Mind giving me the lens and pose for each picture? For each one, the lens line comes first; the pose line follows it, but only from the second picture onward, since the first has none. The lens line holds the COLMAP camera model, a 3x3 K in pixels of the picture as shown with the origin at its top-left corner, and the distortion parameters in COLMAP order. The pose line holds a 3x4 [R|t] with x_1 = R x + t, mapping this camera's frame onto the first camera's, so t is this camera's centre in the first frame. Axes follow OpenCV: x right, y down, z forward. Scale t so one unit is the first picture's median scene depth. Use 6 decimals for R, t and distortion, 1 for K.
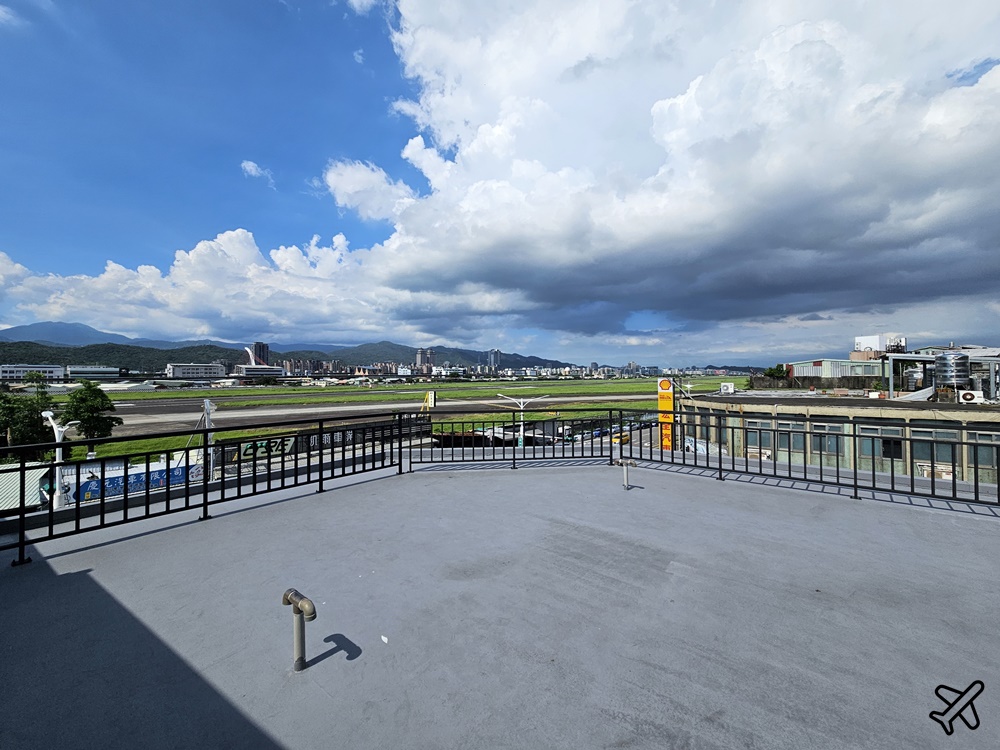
lens RADIAL K [[414.0, 0, 507.5], [0, 414.0, 363.3], [0, 0, 1]] dist [0.003731, -0.000164]
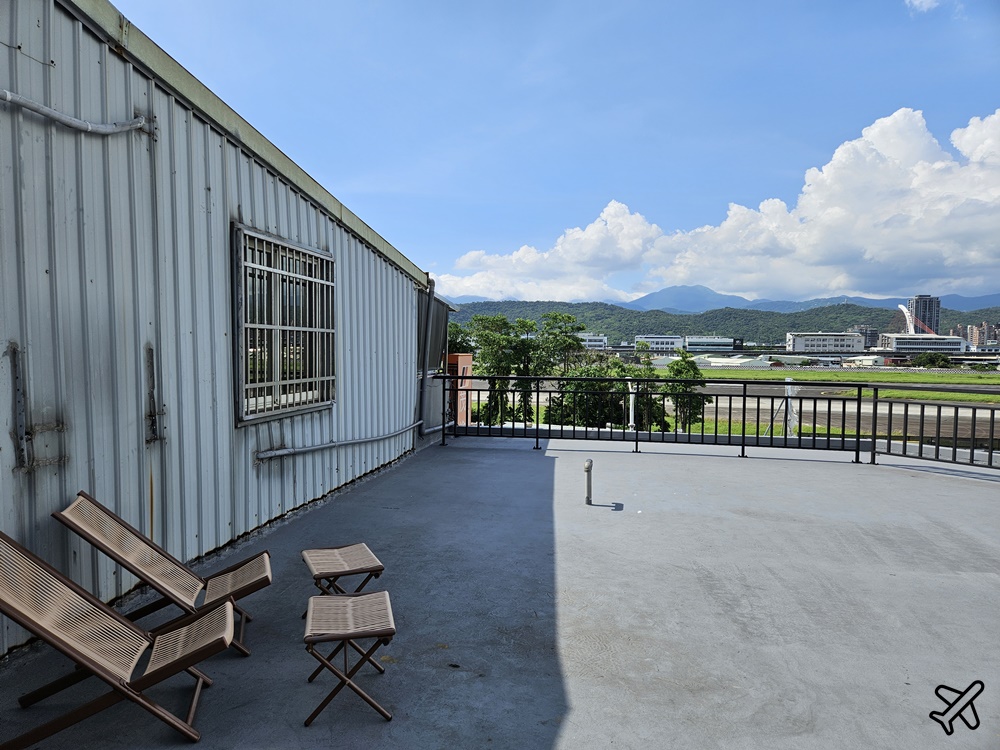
lens RADIAL K [[761.3, 0, 500.0], [0, 761.3, 375.0], [0, 0, 1]] dist [-0.029187, -0.000256]
pose [[0.449240, 0.035195, -0.892717, 0.170128], [0.014590, 0.998802, 0.046719, 0.006758], [0.893292, -0.034013, 0.448188, -0.054373]]
